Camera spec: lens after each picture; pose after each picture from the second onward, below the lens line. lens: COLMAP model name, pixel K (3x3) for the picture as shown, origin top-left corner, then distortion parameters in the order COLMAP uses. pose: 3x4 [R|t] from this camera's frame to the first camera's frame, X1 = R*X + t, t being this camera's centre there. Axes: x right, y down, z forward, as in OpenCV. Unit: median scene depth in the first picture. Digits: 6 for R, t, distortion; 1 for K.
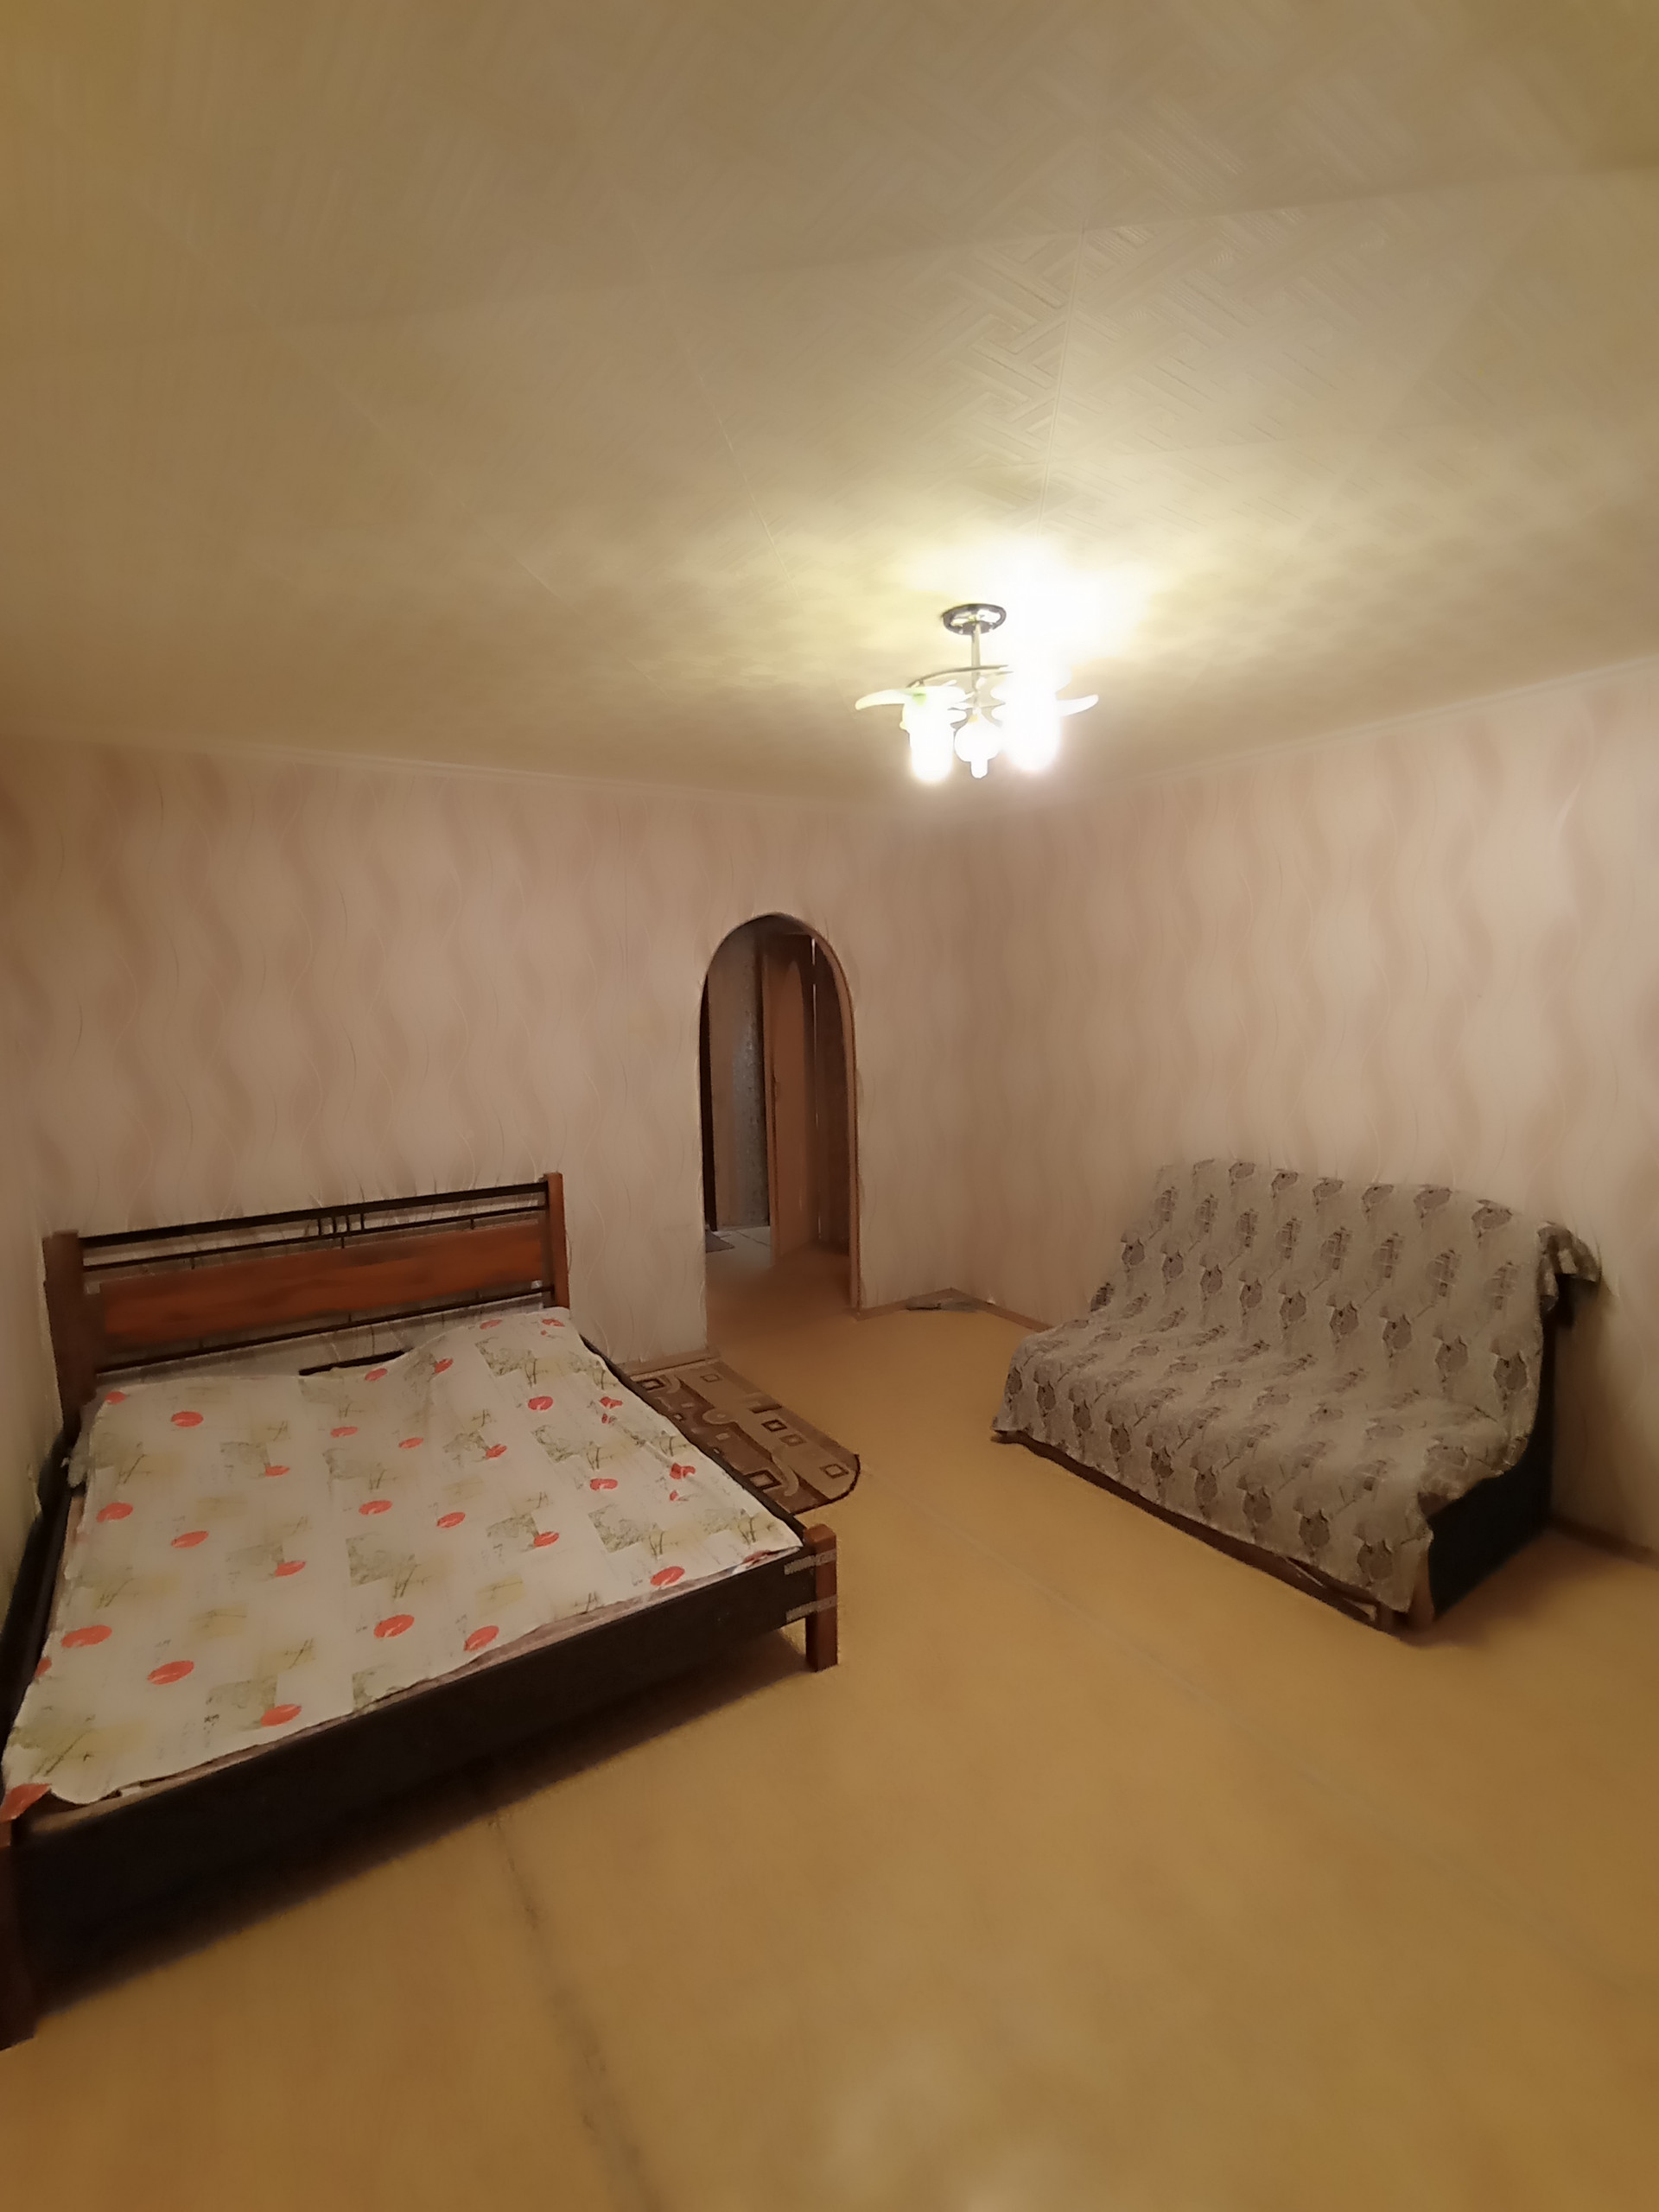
lens RADIAL K [[996.2, 0, 829.6], [0, 996.2, 1113.6], [0, 0, 1]] dist [-0.058322, 0.048903]
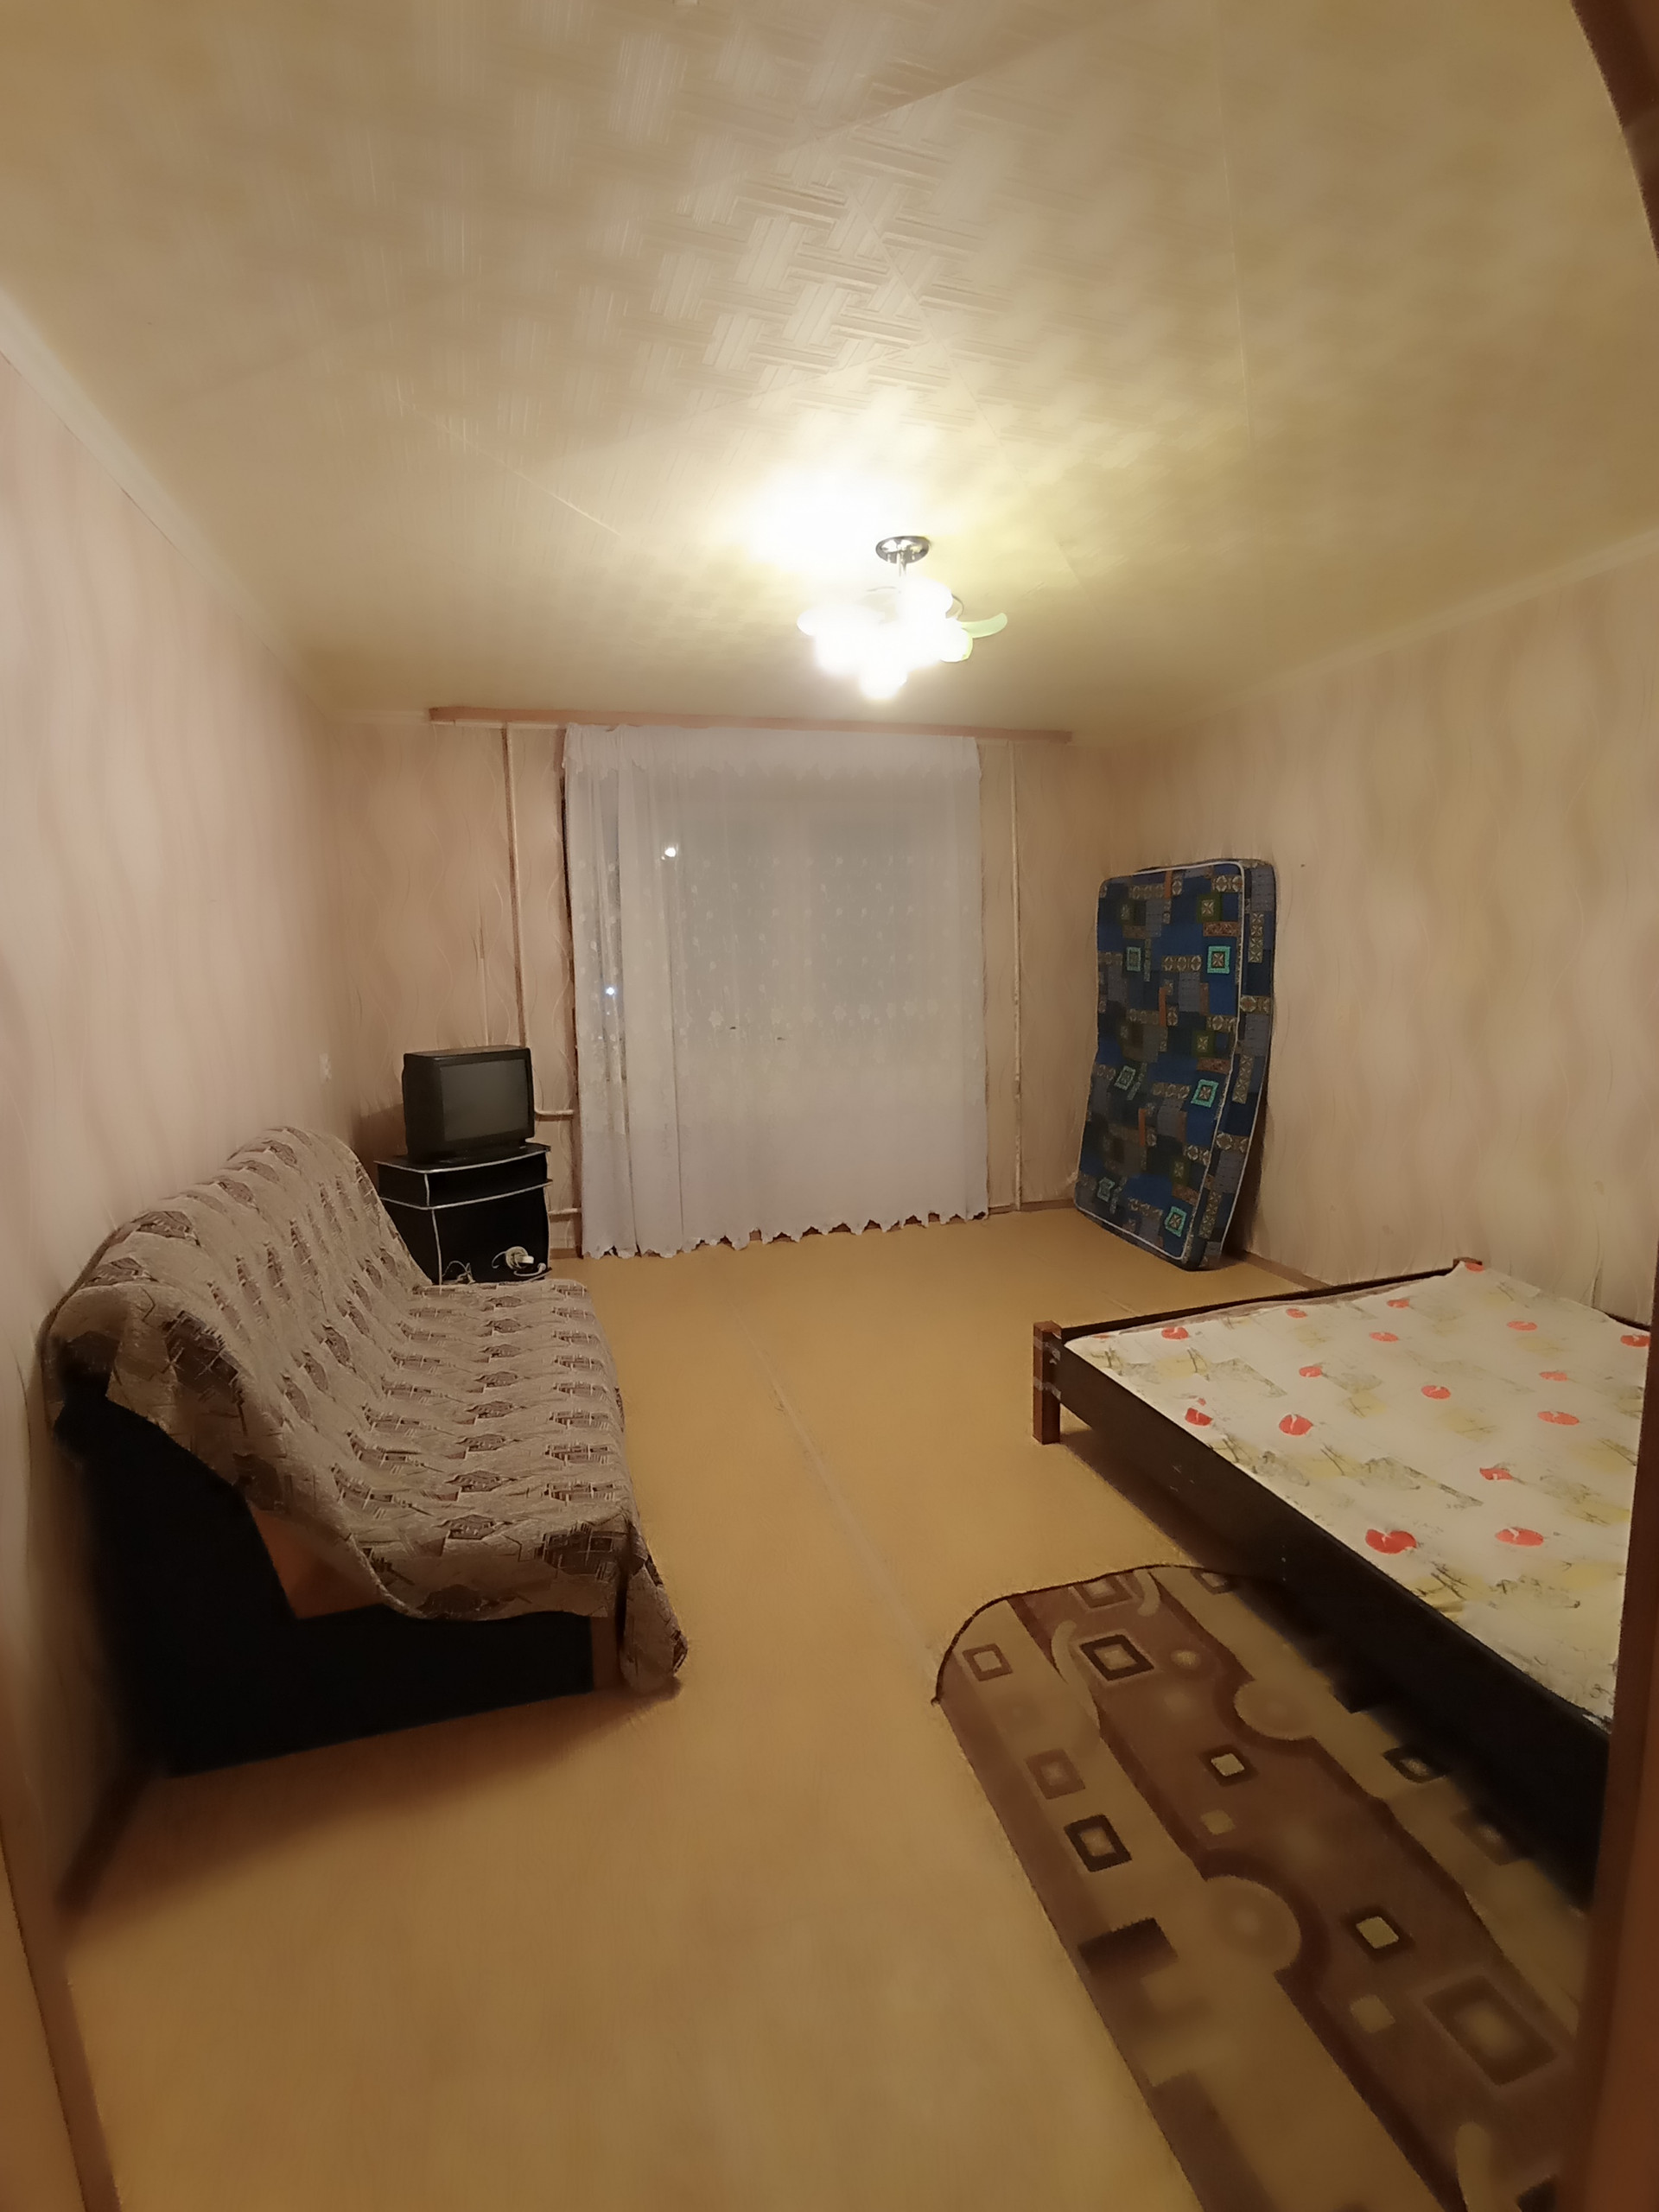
lens RADIAL K [[996.2, 0, 829.6], [0, 996.2, 1113.6], [0, 0, 1]] dist [-0.058322, 0.048903]
pose [[-0.954400, 0.008142, 0.298420, -0.084368], [0.090426, 0.960551, 0.262991, -0.113285], [-0.284507, 0.277983, -0.917486, 1.506584]]
